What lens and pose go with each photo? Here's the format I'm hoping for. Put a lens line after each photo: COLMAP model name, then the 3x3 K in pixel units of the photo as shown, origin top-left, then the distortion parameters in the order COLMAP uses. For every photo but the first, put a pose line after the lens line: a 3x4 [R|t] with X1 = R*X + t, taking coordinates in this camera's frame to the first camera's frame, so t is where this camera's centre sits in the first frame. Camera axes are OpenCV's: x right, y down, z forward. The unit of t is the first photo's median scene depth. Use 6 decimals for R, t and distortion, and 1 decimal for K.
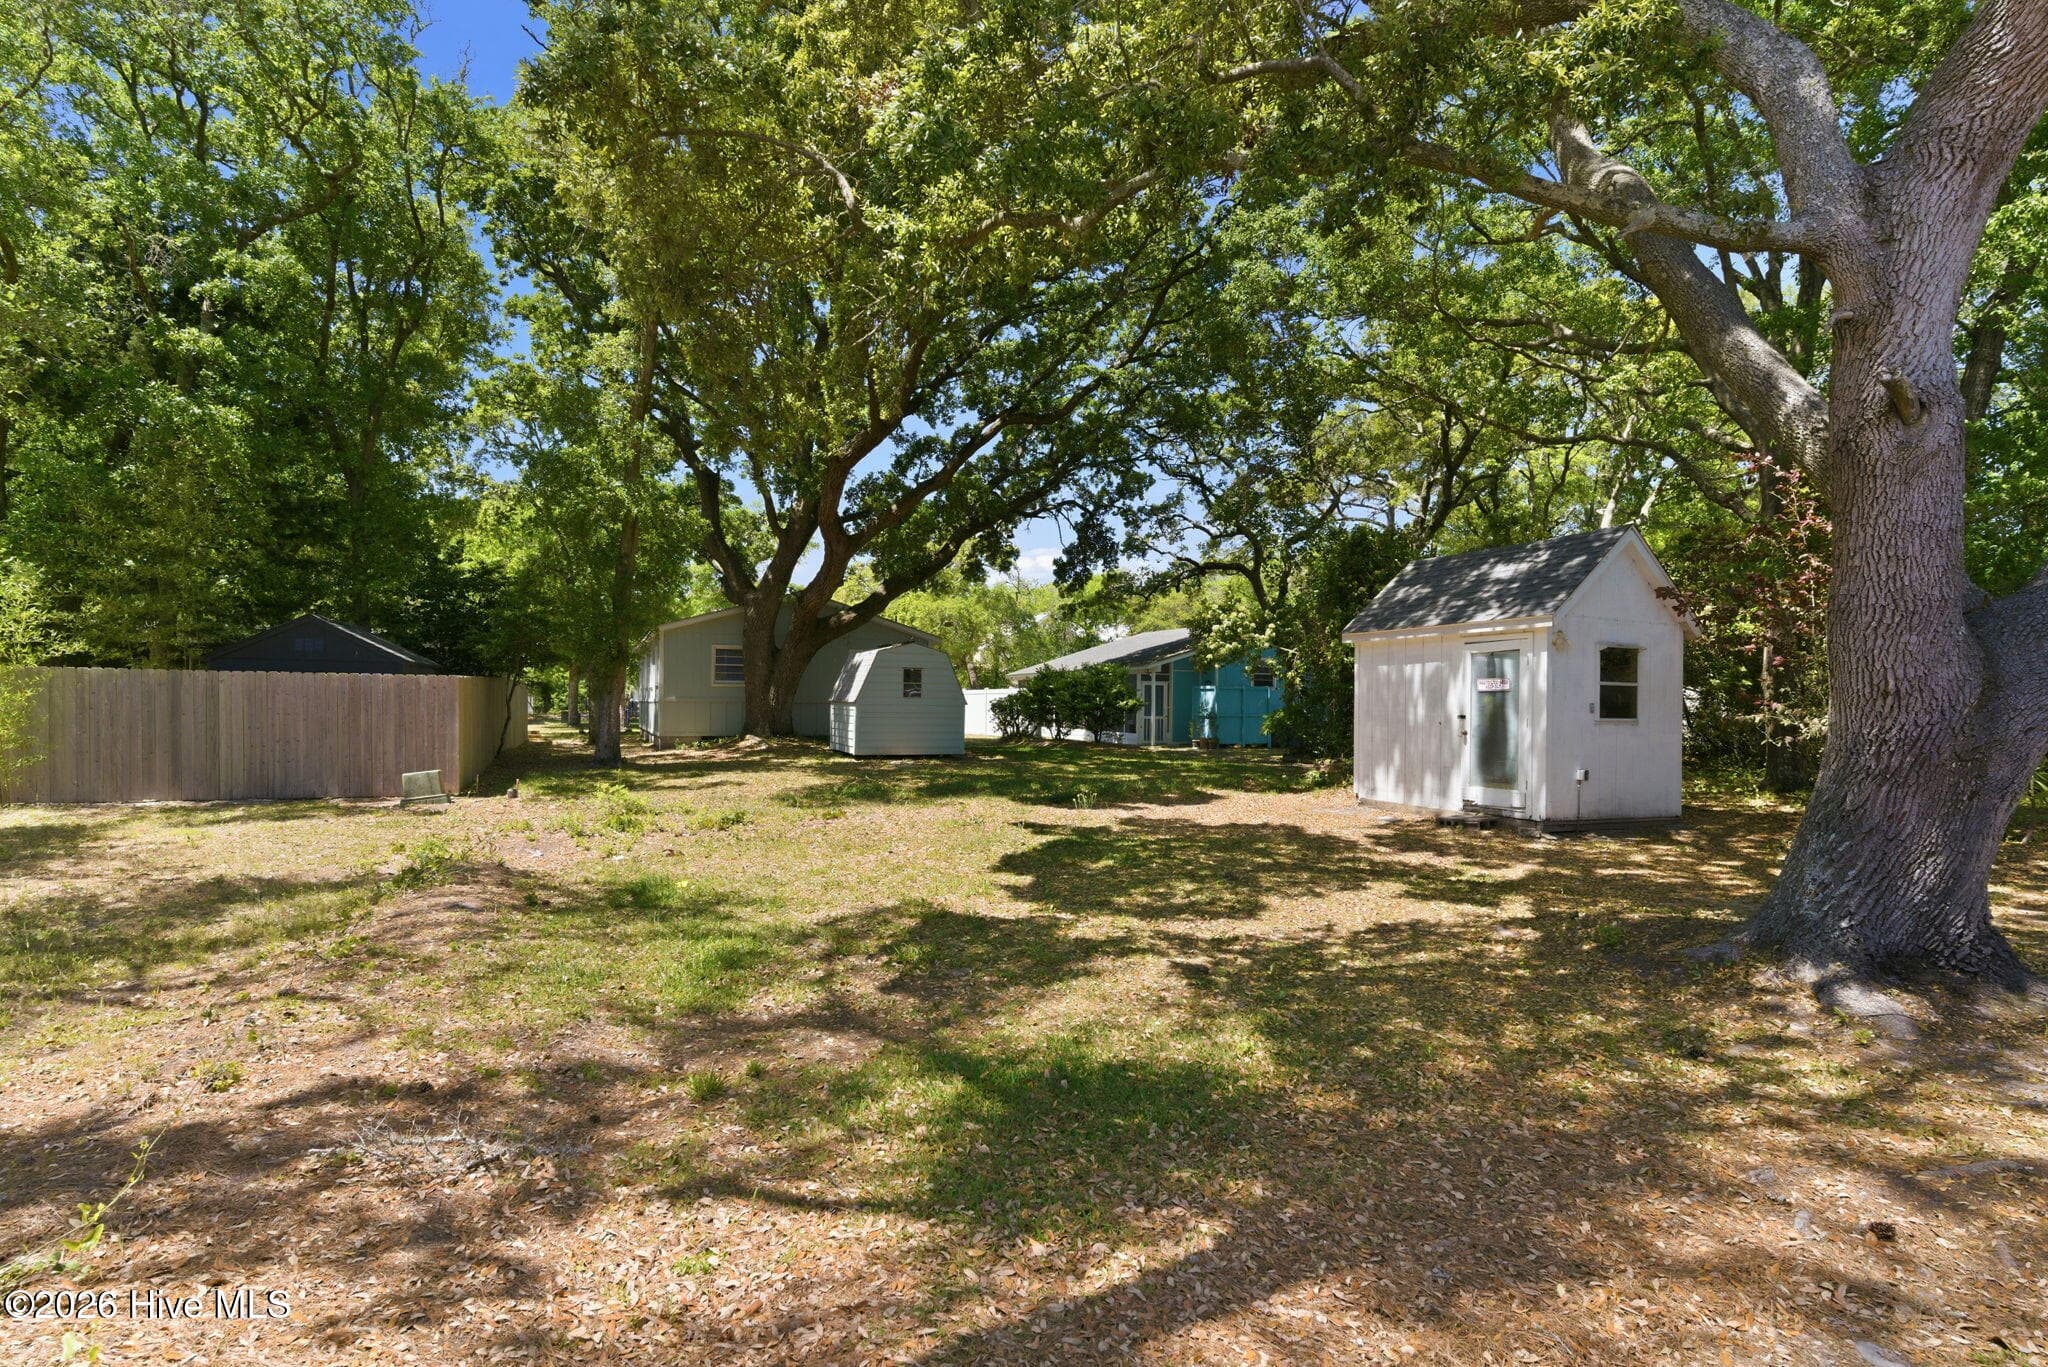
lens RADIAL K [[1000.2, 0, 1022.4], [0, 1000.2, 714.9], [0, 0, 1]] dist [0.002527, -0.000296]
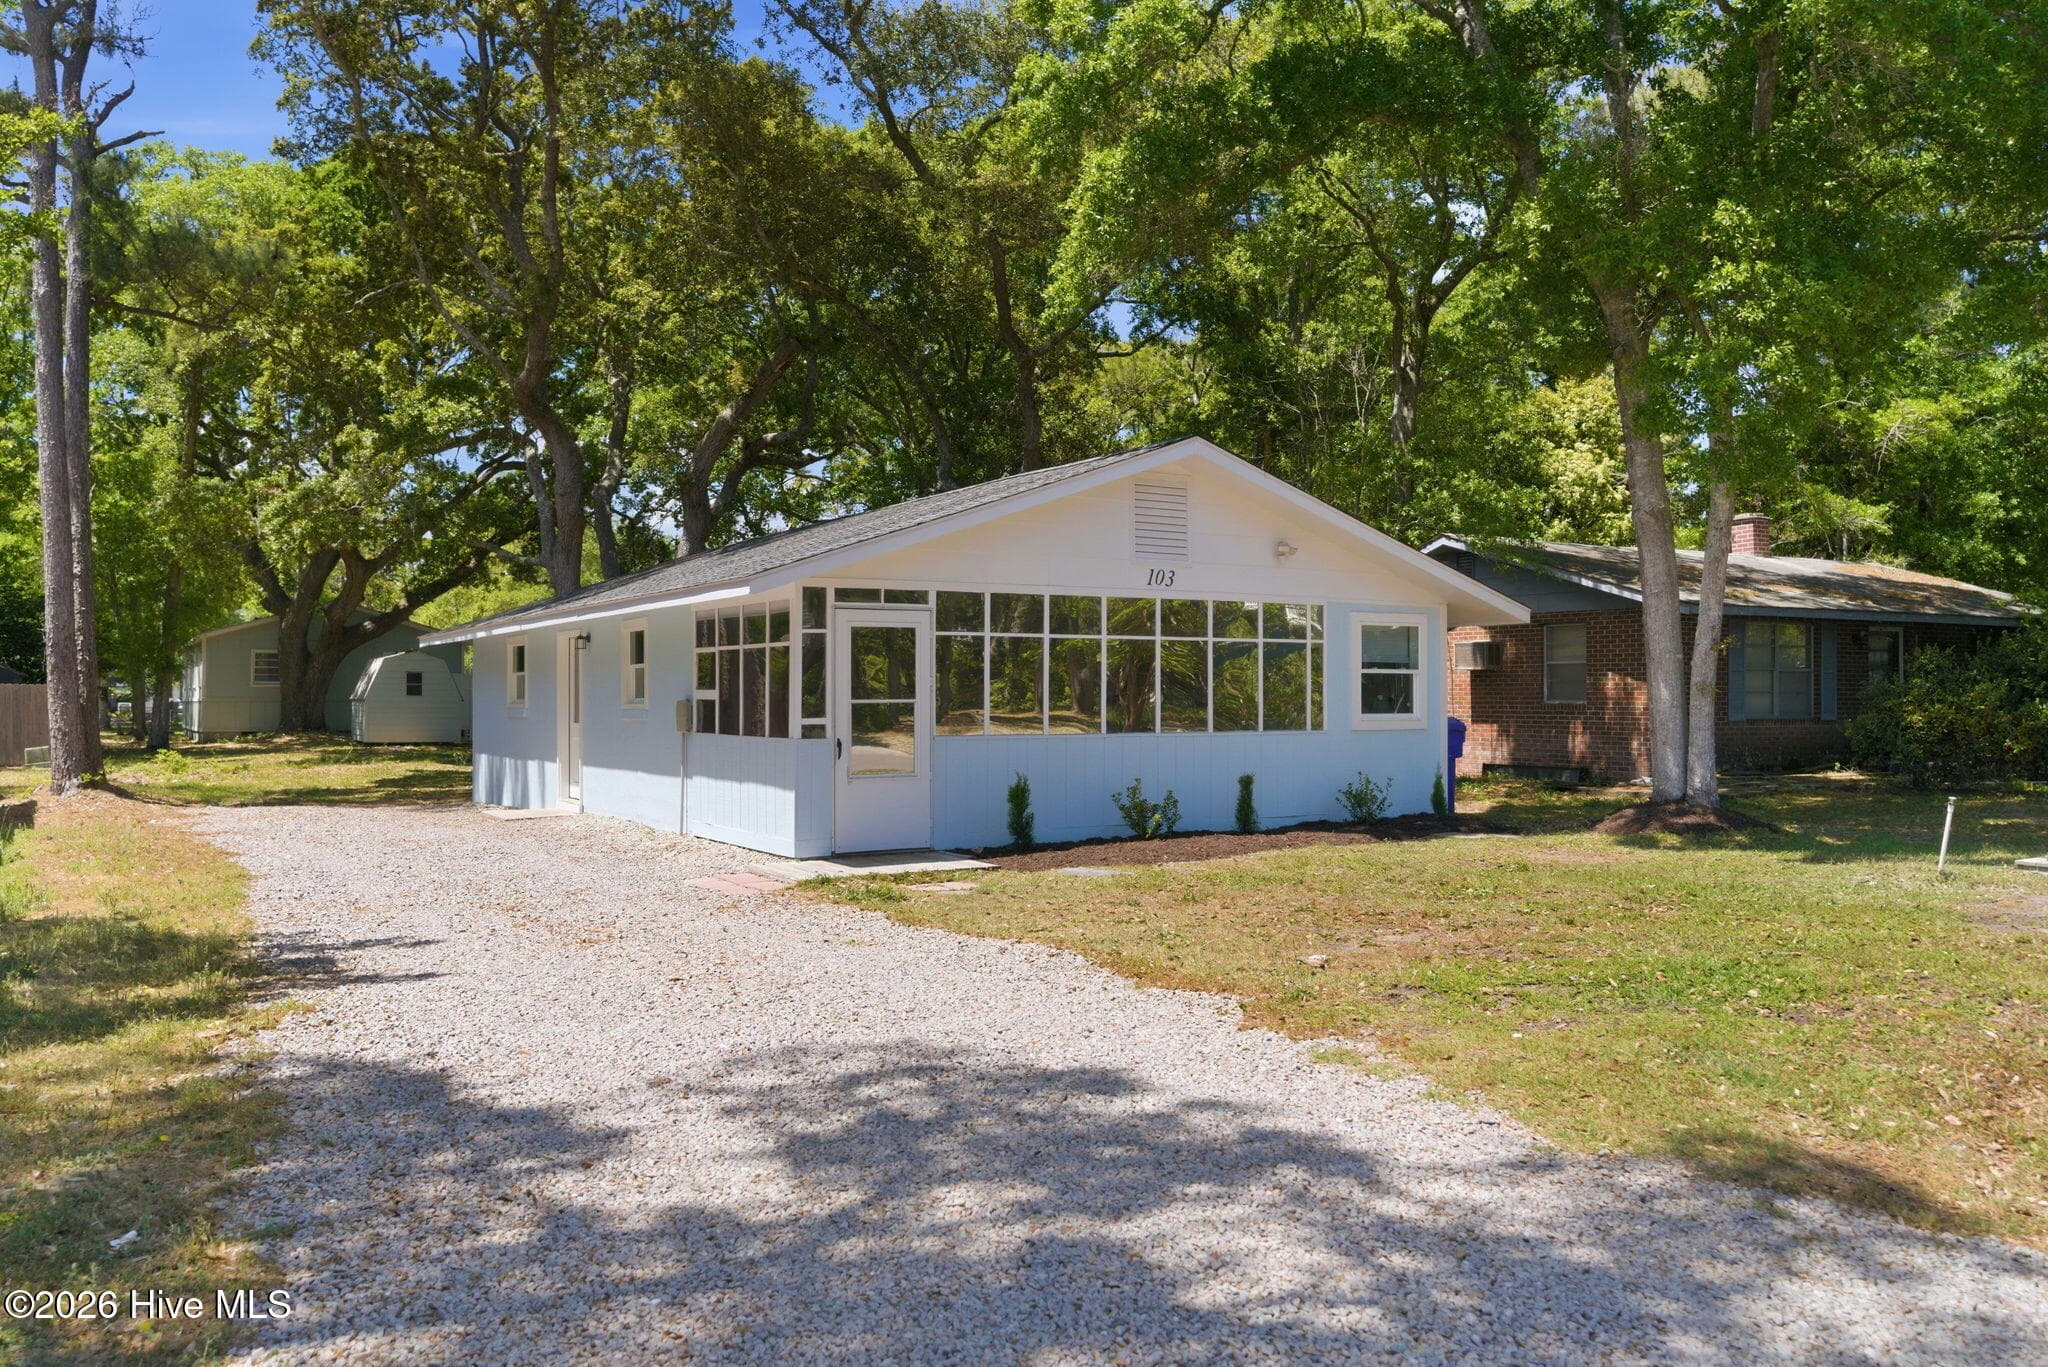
lens RADIAL K [[1622.3, 0, 1022.6], [0, 1622.3, 700.3], [0, 0, 1]] dist [-0.004034, -0.001687]
pose [[0.993465, -0.010772, 0.113629, 0.368224], [0.011854, 0.999891, -0.008849, 0.013313], [-0.113521, 0.010138, 0.993484, -0.972841]]
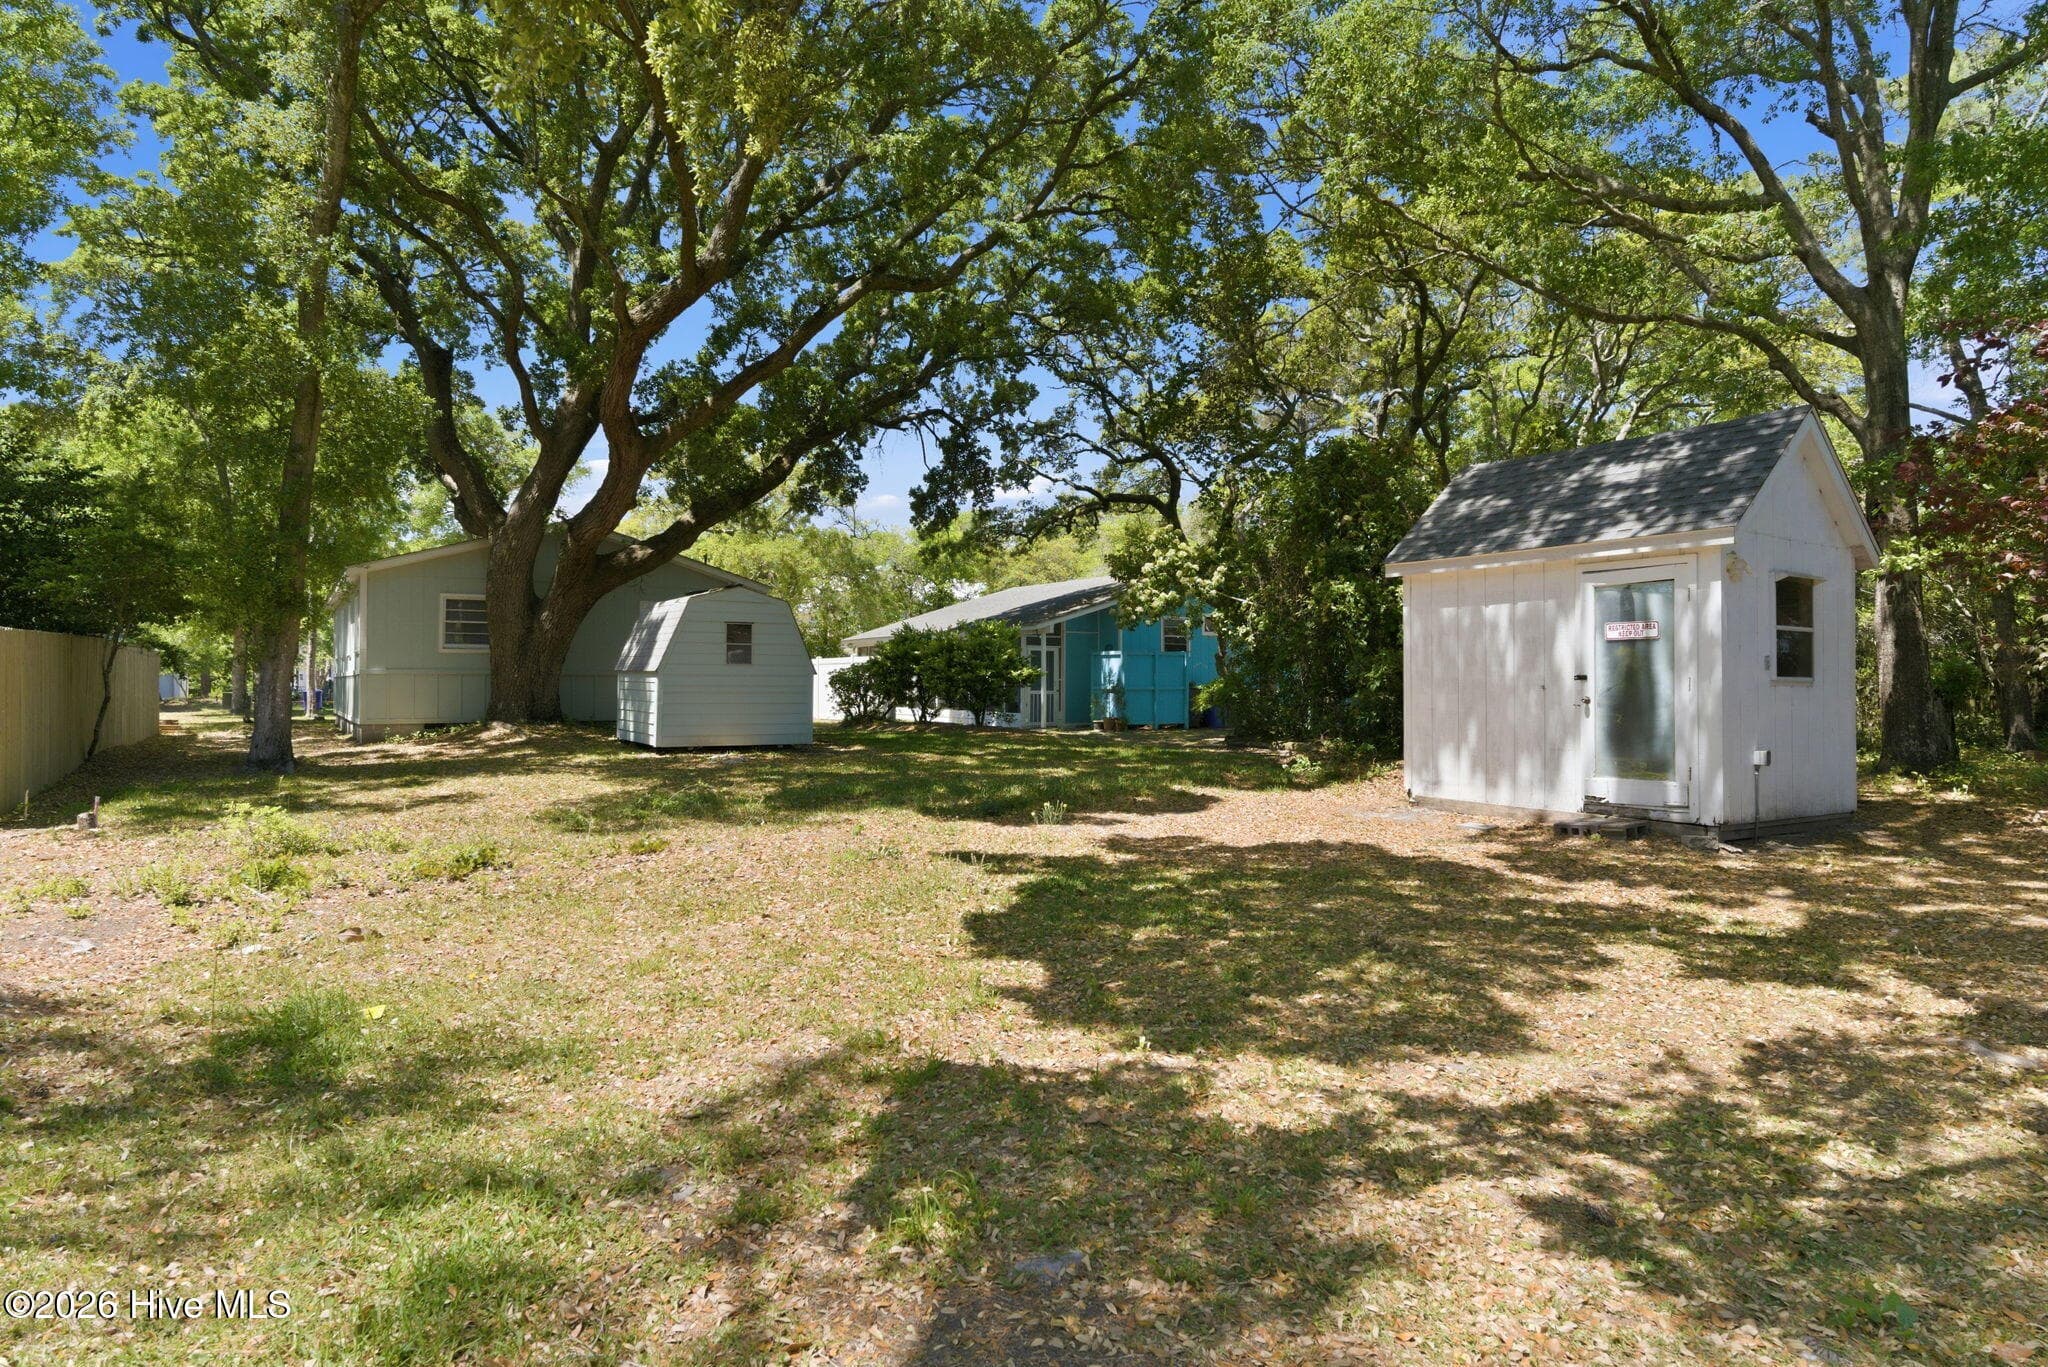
lens RADIAL K [[1180.3, 0, 1018.1], [0, 1180.3, 666.4], [0, 0, 1]] dist [-0.010071, 0.000728]
pose [[0.988133, -0.007247, 0.153427, -0.039132], [0.010864, 0.999682, -0.022750, 0.004494], [-0.153213, 0.024147, 0.987898, 0.130206]]
